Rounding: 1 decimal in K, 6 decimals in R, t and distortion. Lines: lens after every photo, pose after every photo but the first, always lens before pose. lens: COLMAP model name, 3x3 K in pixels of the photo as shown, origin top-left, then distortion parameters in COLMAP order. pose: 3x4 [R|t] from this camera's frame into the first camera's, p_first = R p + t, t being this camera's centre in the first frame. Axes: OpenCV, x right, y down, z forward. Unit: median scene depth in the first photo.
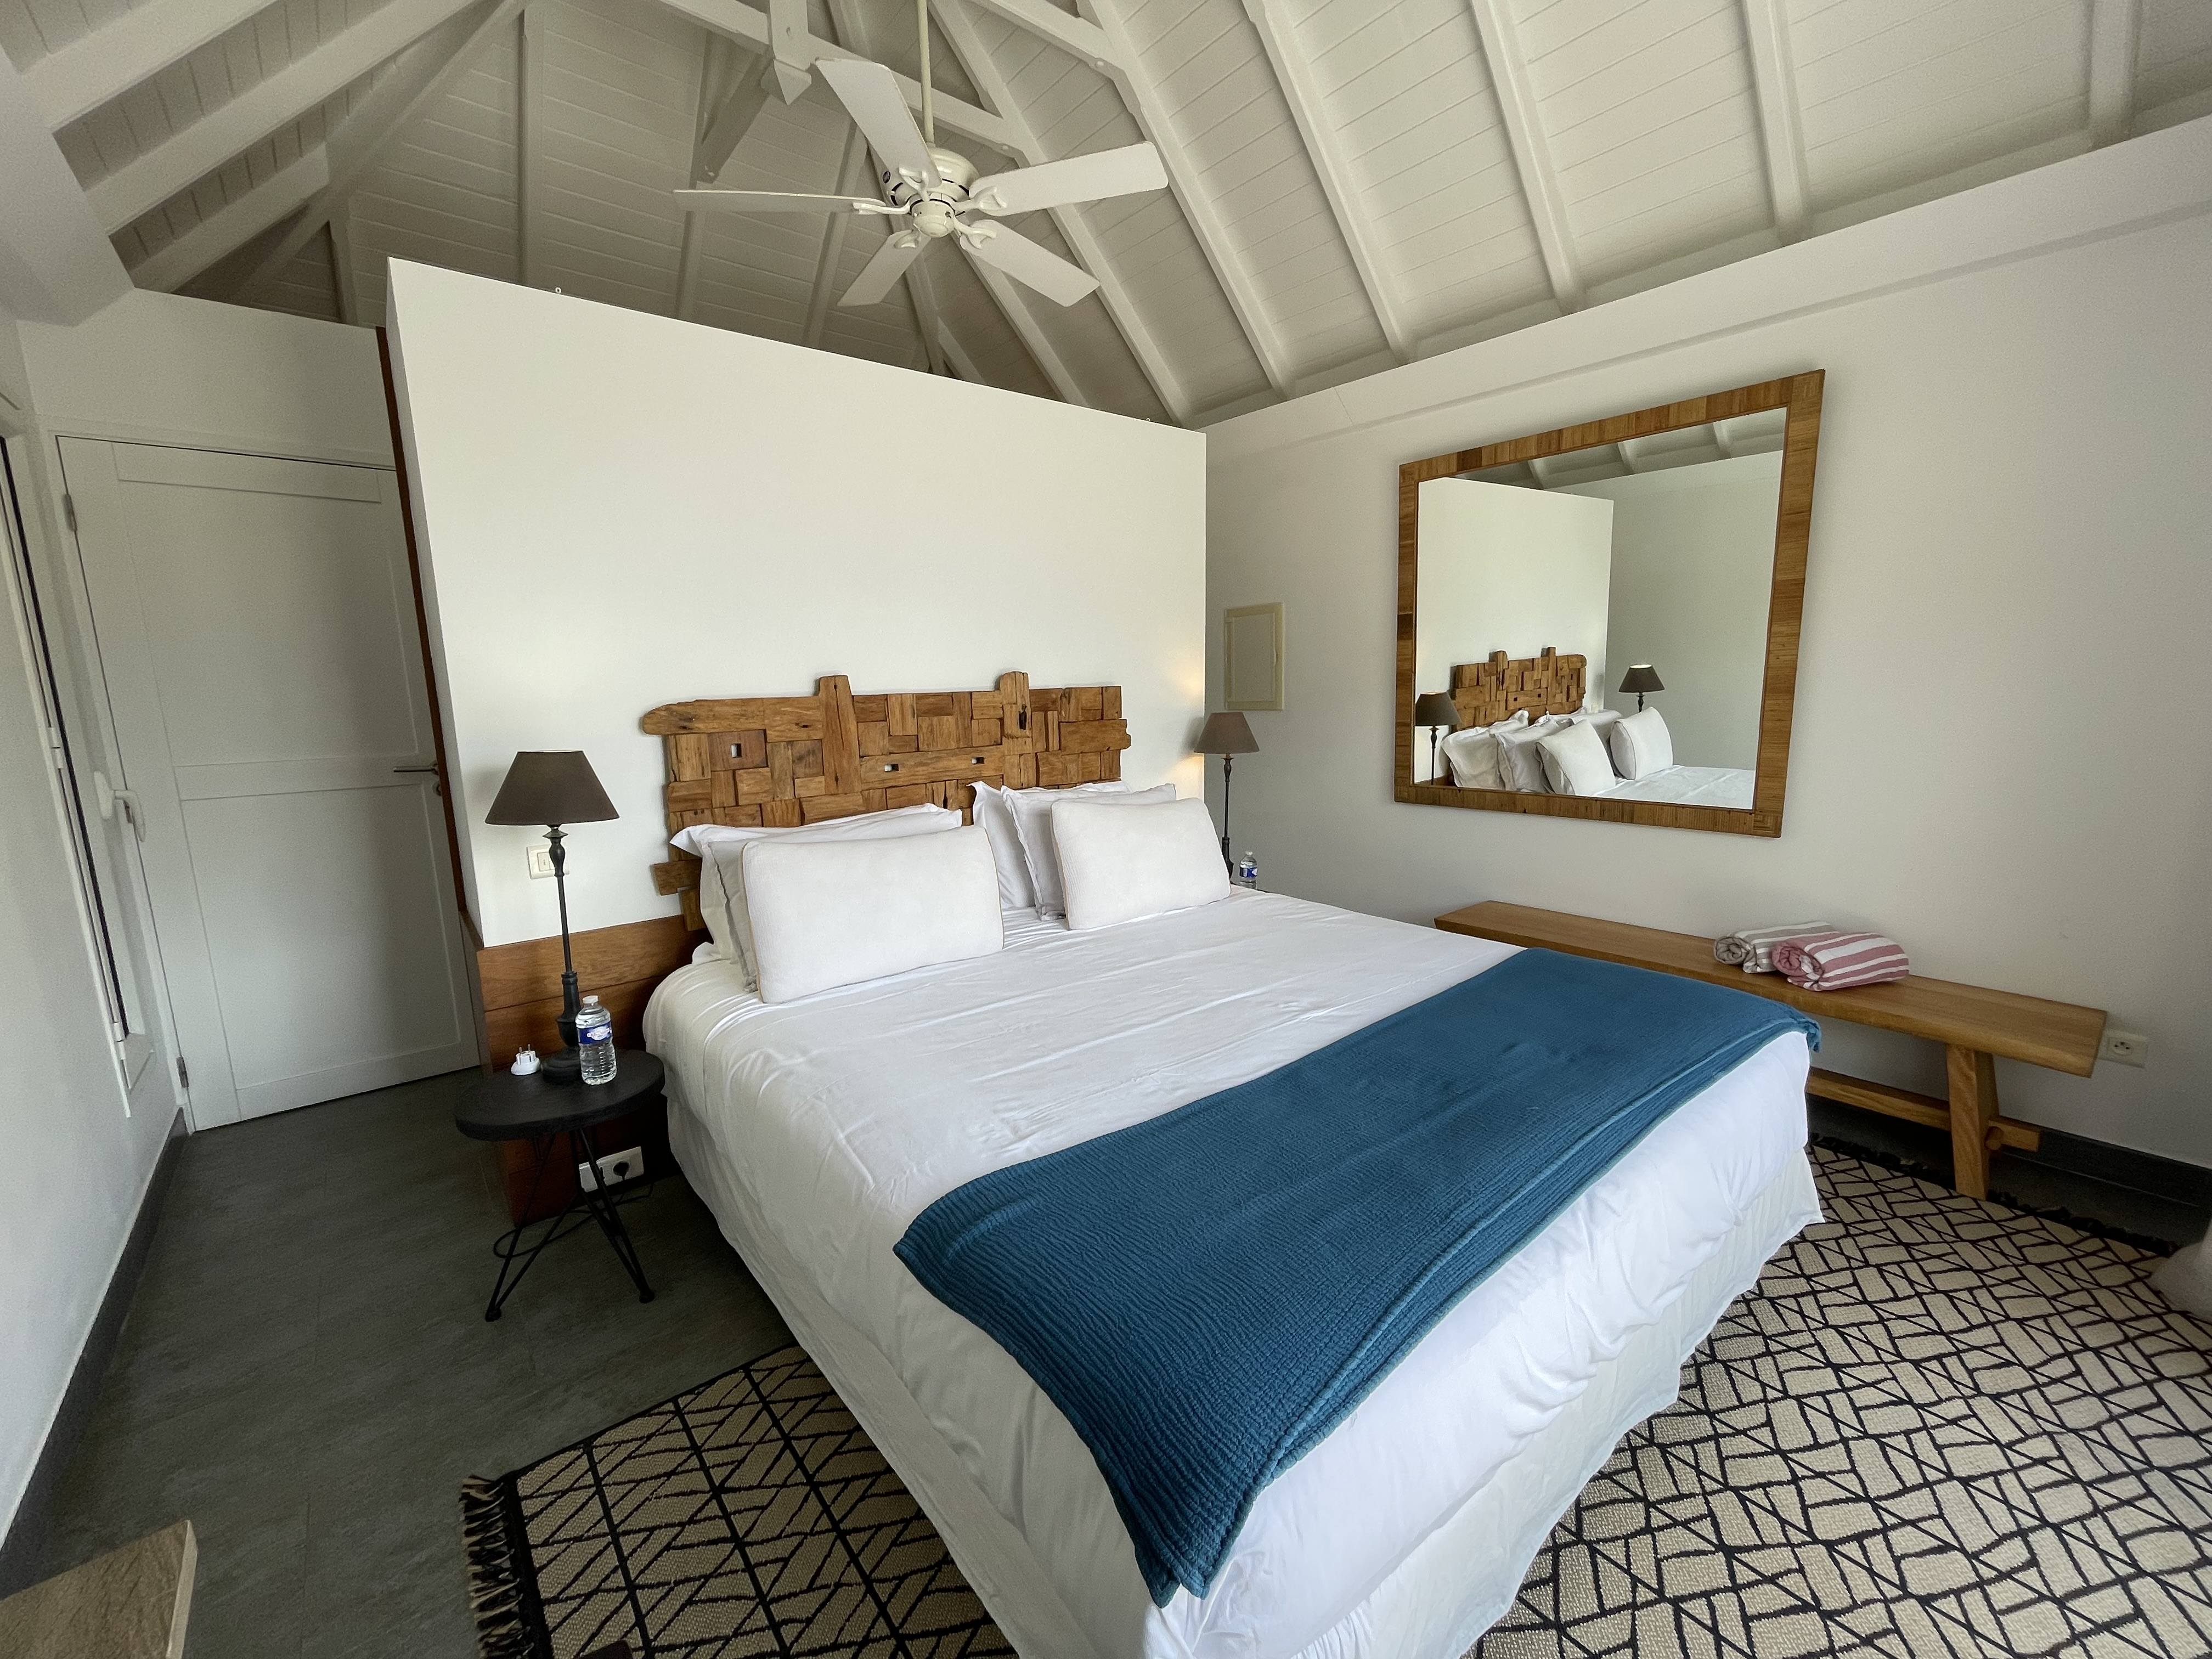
lens RADIAL K [[897.8, 0, 1092.5], [0, 897.8, 827.3], [0, 0, 1]] dist [0.005540, -0.001257]
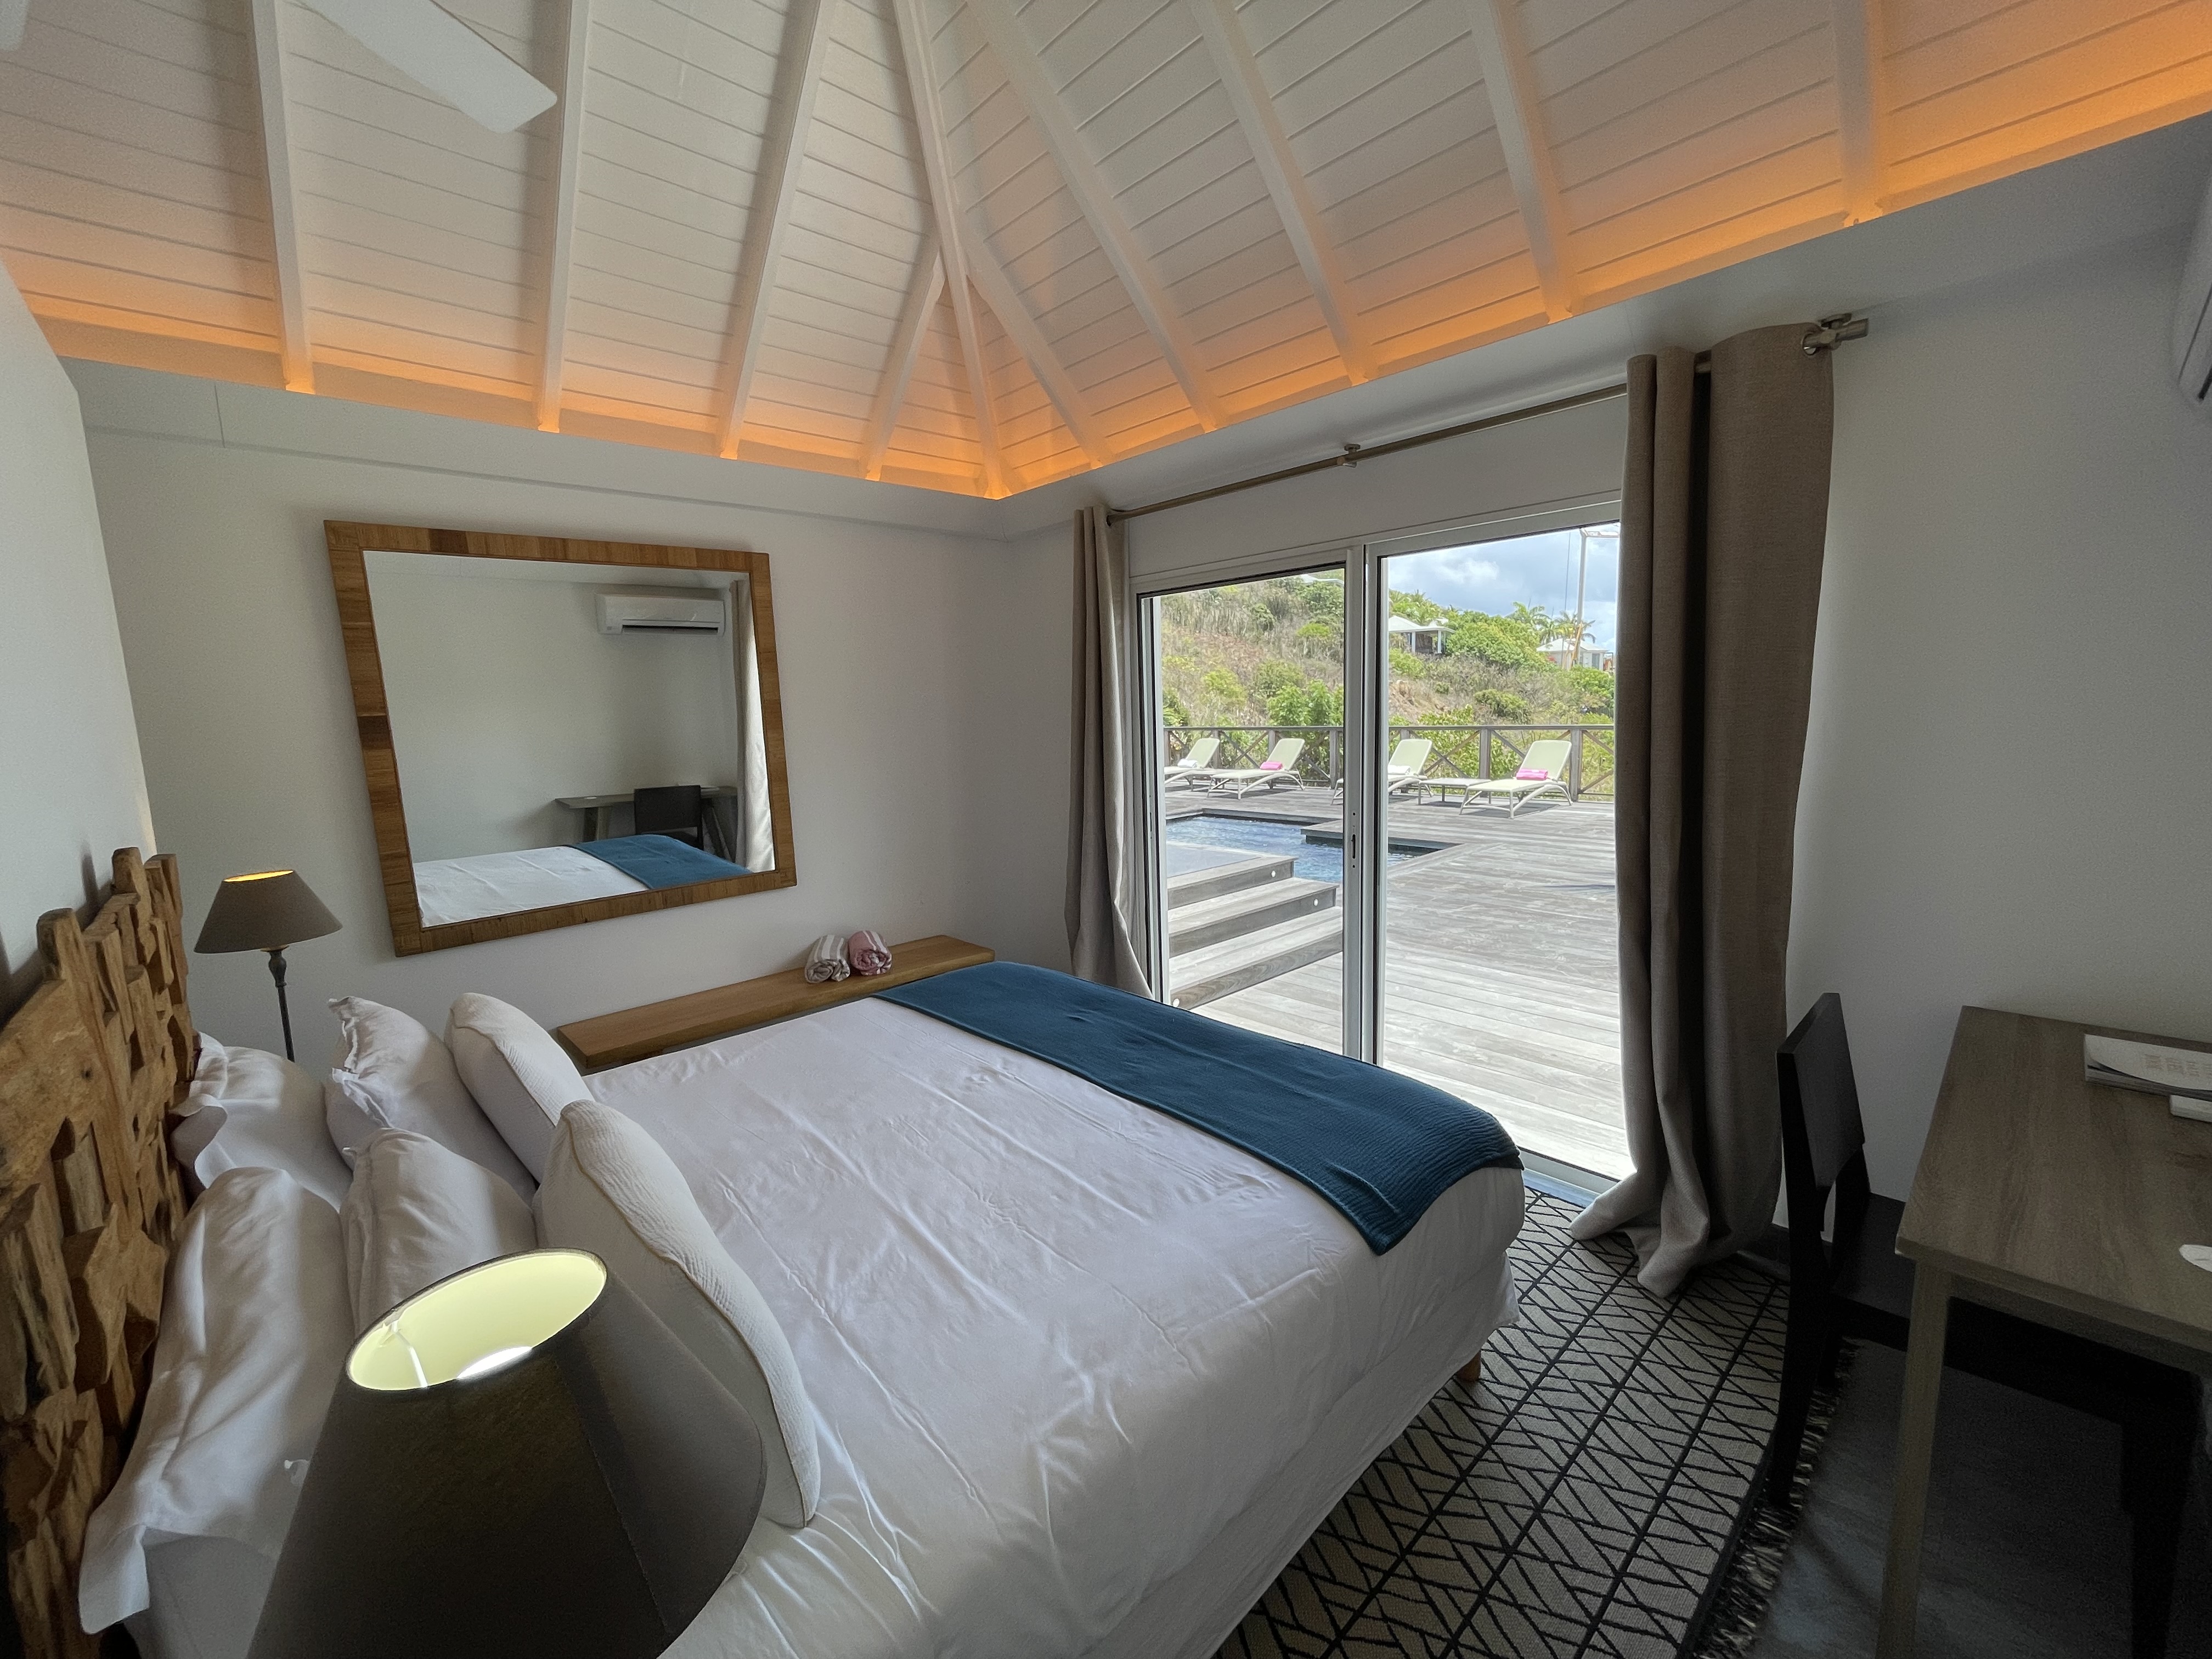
lens RADIAL K [[897.8, 0, 1090.8], [0, 897.8, 823.4], [0, 0, 1]] dist [0.005540, -0.001257]
pose [[-0.055814, -0.108448, 0.992534, -1.249392], [0.209315, 0.970722, 0.117836, -0.304328], [-0.976254, 0.214329, -0.031480, 1.228719]]
